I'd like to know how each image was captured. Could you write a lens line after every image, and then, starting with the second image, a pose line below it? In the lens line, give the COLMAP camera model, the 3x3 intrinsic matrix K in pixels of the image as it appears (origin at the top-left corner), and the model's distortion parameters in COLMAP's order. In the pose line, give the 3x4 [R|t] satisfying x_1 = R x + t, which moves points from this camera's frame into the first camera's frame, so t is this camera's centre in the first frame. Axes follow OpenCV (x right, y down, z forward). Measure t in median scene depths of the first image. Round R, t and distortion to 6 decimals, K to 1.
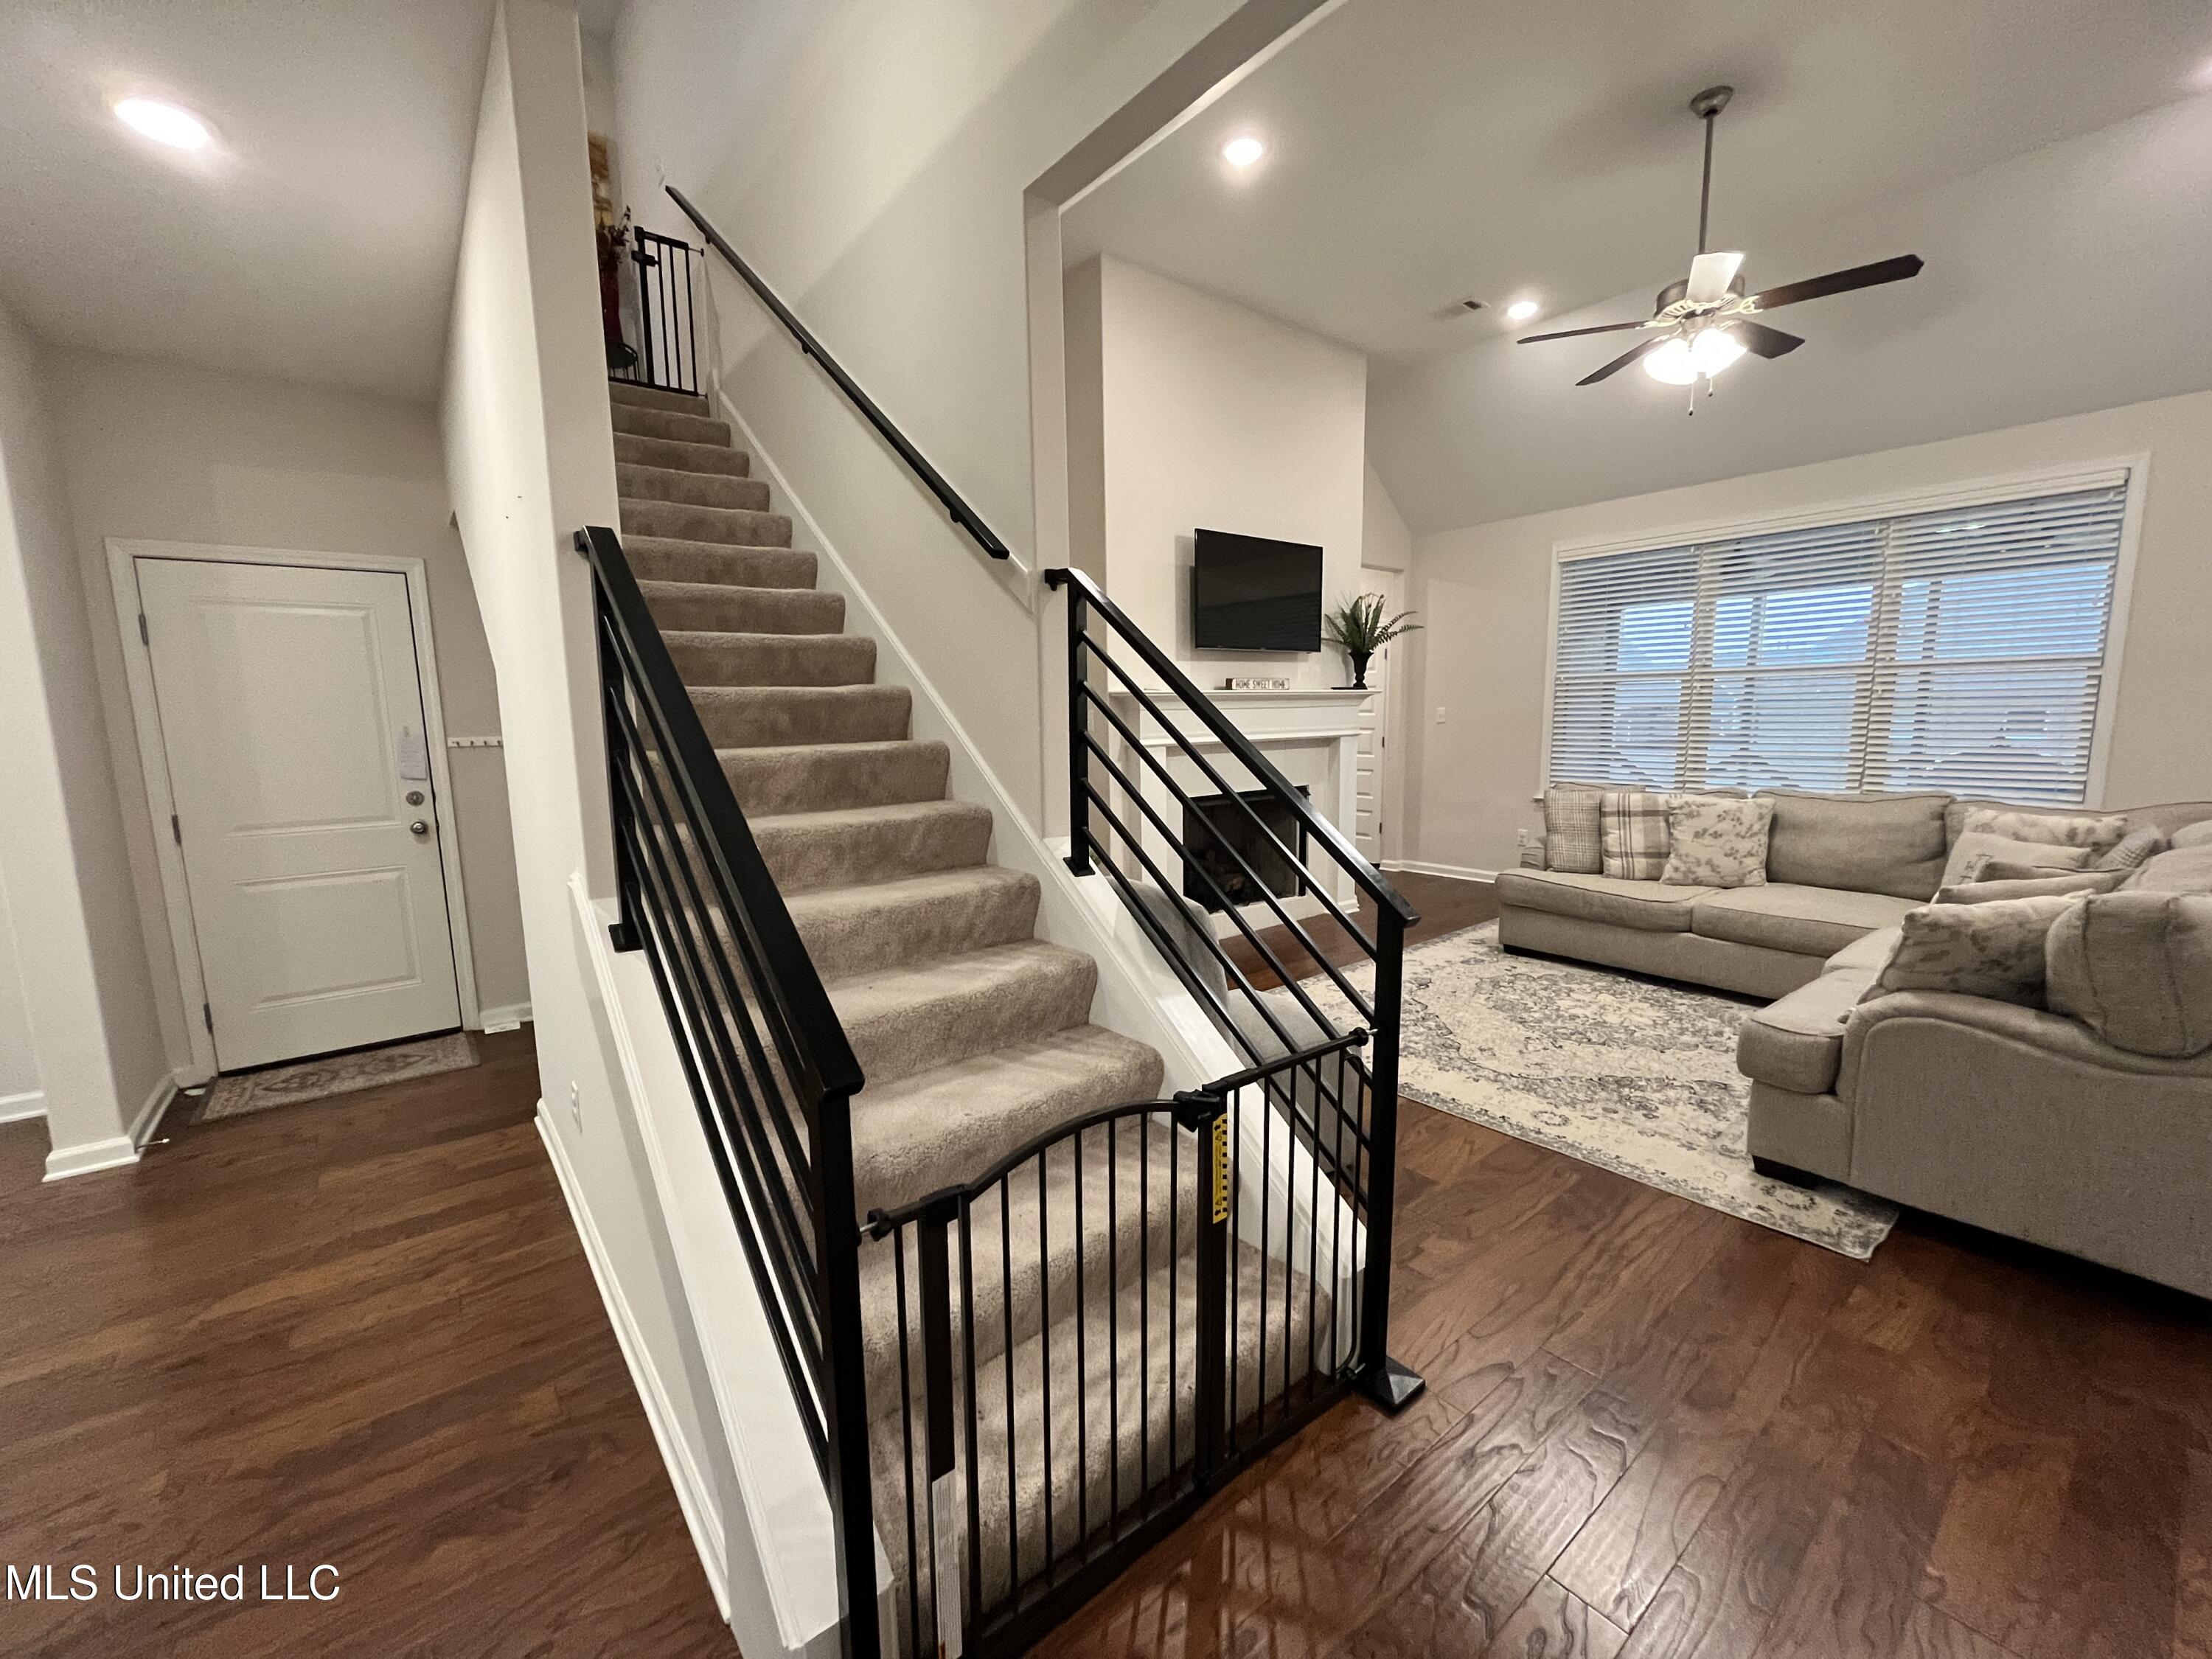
lens RADIAL K [[893.1, 0, 1100.4], [0, 893.1, 835.8], [0, 0, 1]] dist [-0.000418, -0.000343]
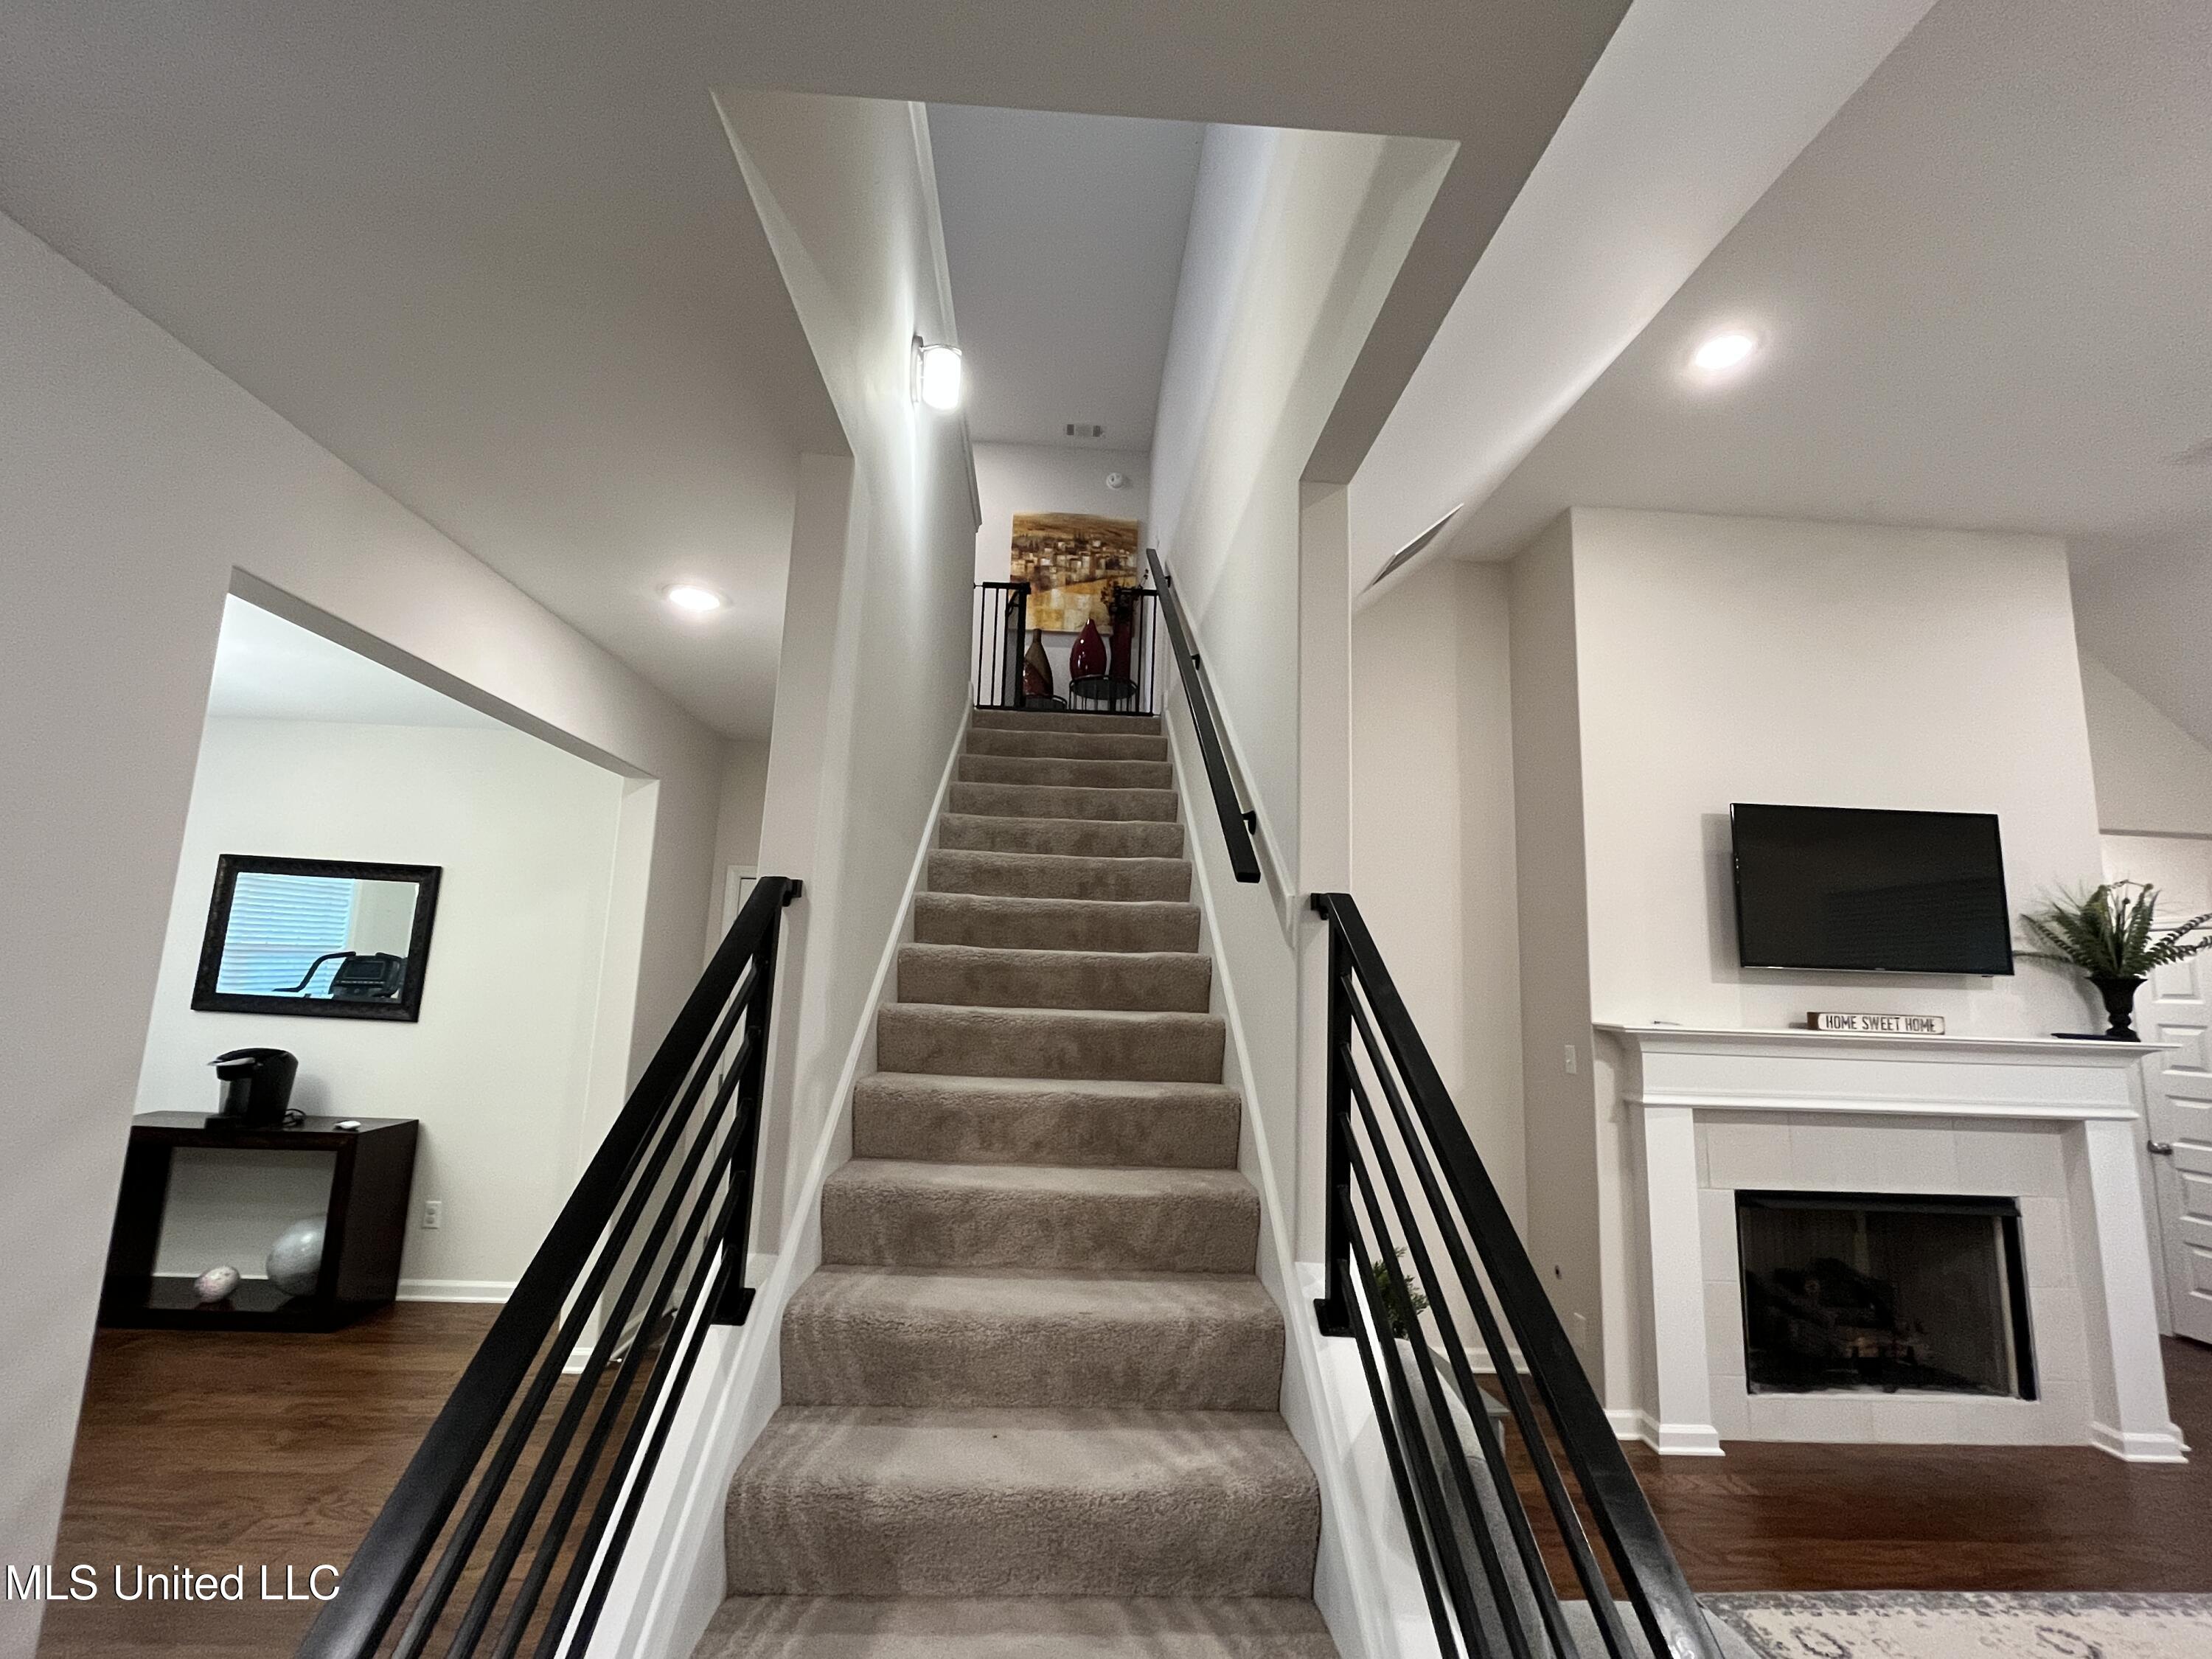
lens RADIAL K [[941.0, 0, 1102.3], [0, 941.0, 838.4], [0, 0, 1]] dist [-0.000927, -0.000160]
pose [[0.810956, -0.040718, -0.583689, 0.158730], [-0.132101, 0.959077, -0.250442, -0.067524], [0.570000, 0.280204, 0.772390, 0.147918]]
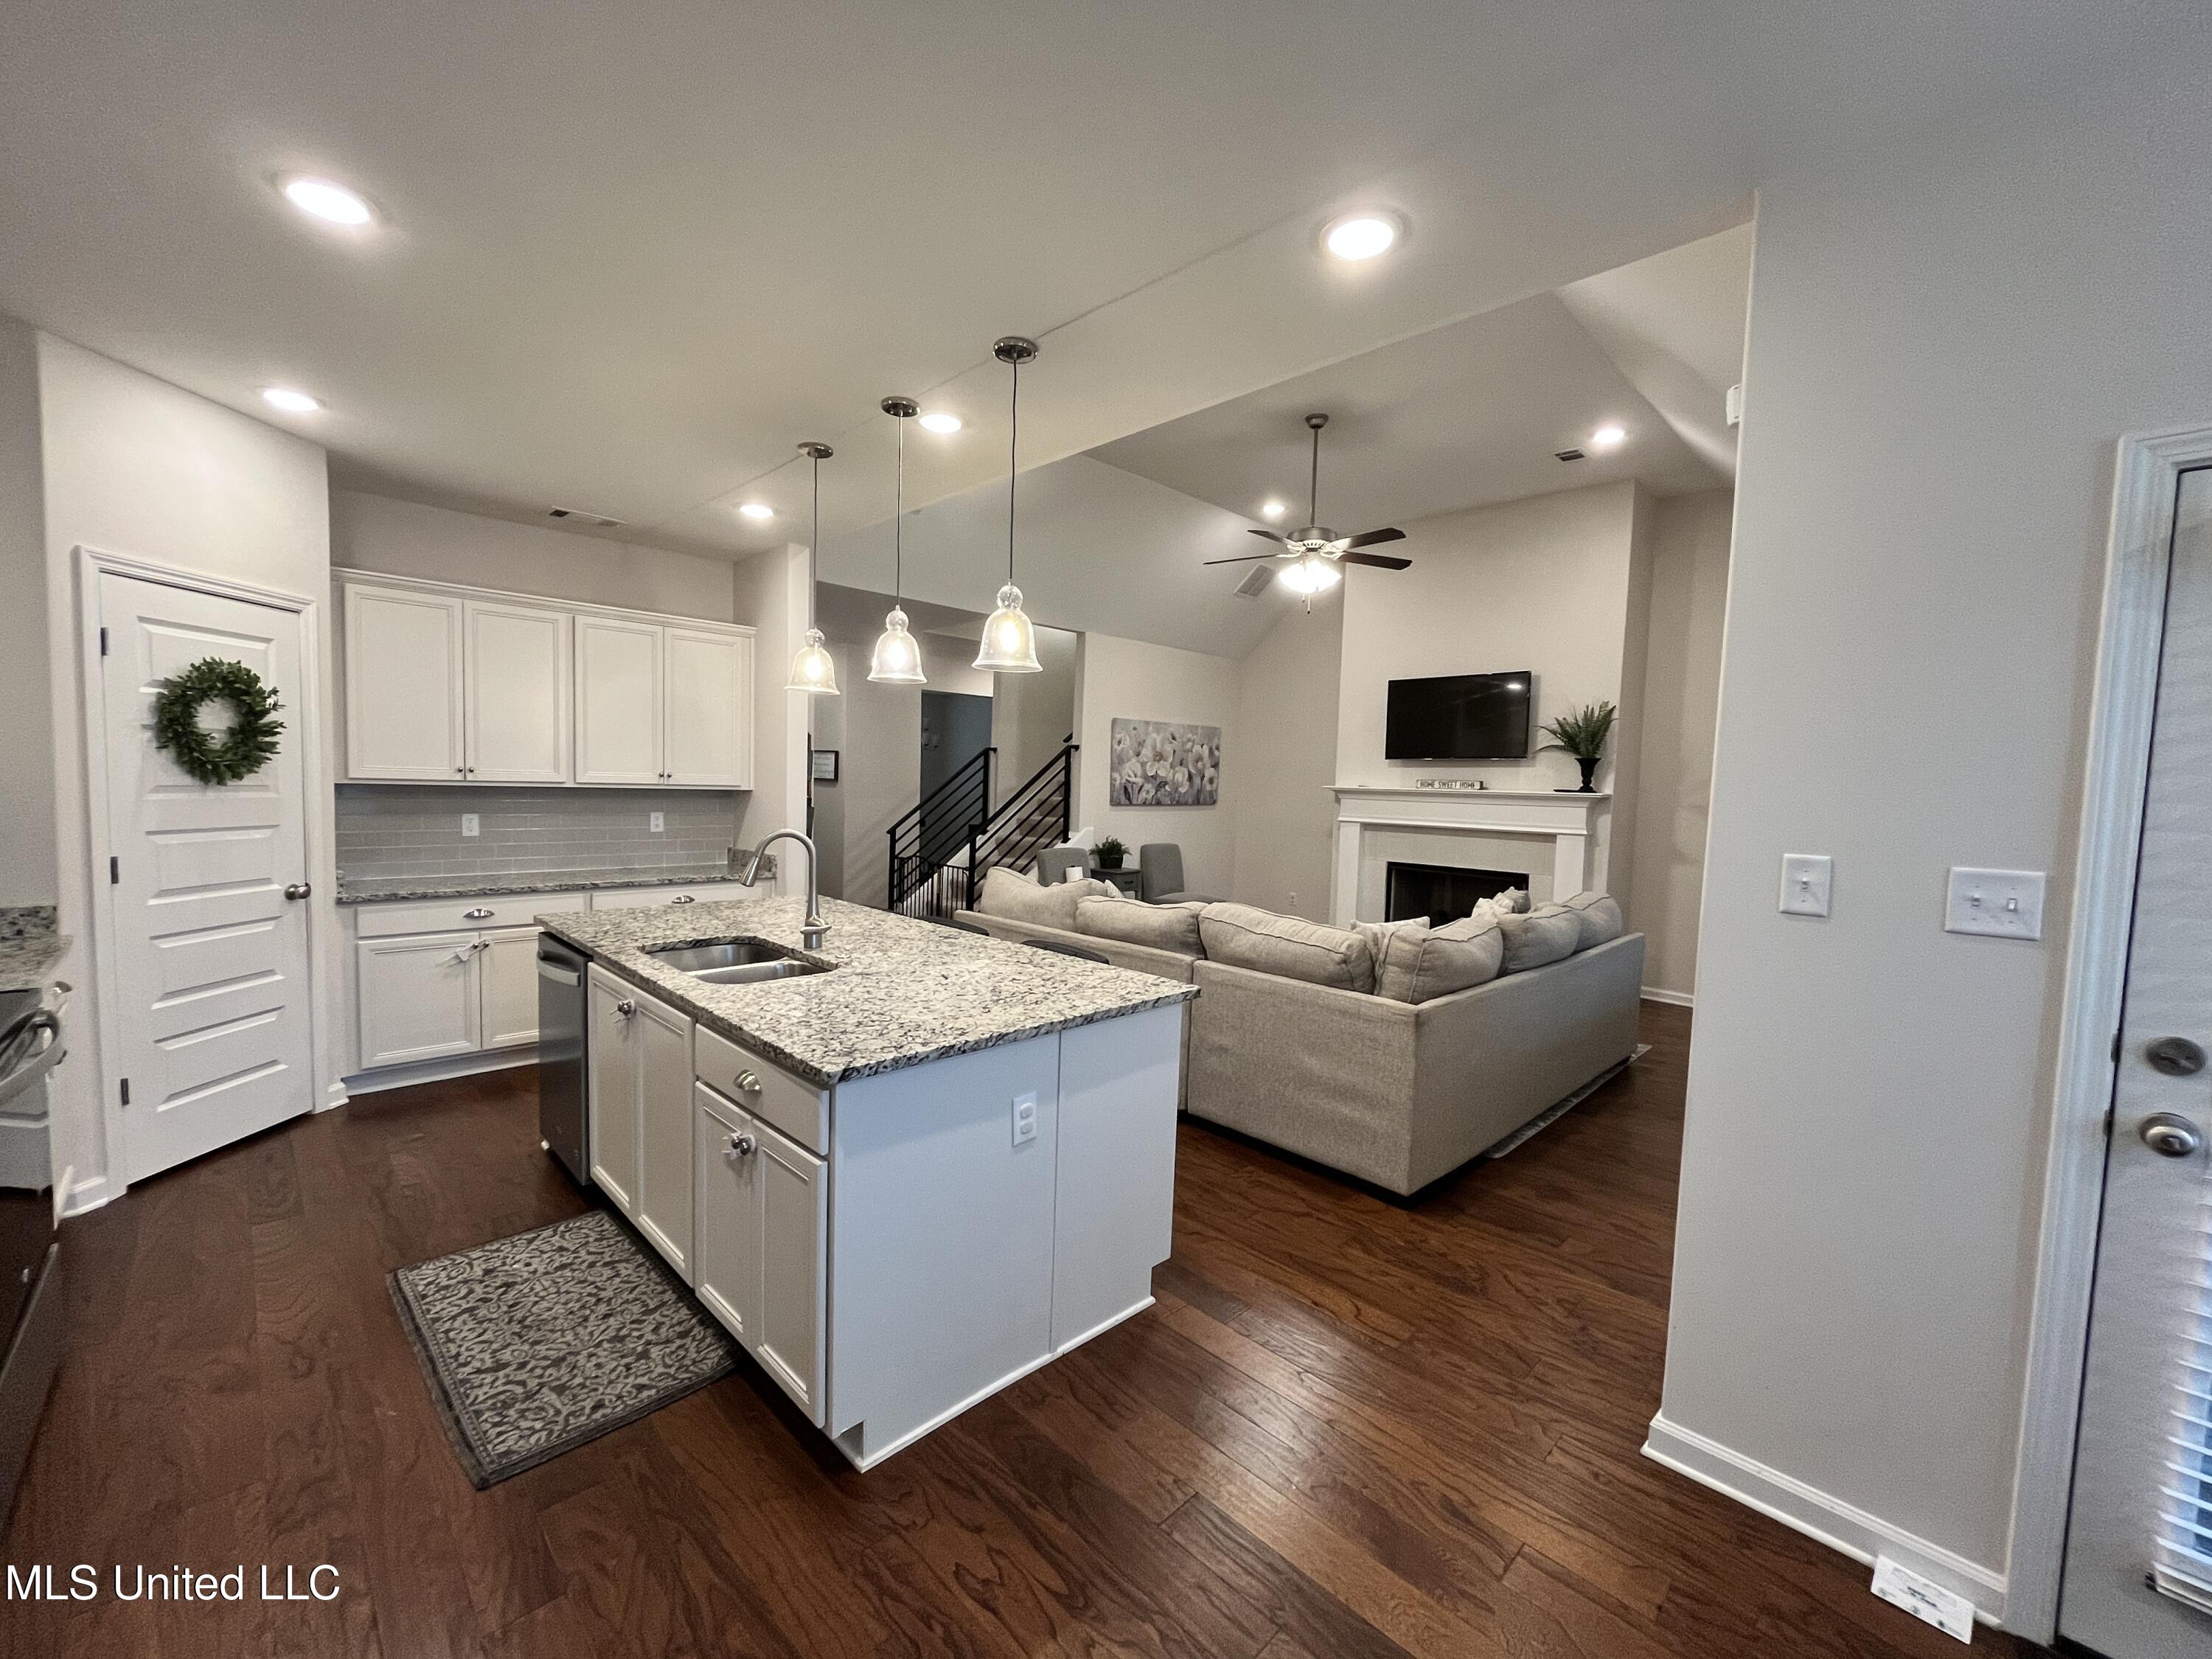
lens RADIAL K [[892.4, 0, 1098.8], [0, 892.4, 834.4], [0, 0, 1]] dist [-0.002602, -0.000831]
pose [[0.106841, 0.079203, -0.991117, 1.797089], [-0.171491, 0.983351, 0.060096, -0.111792], [0.979375, 0.163547, 0.118644, 0.449151]]
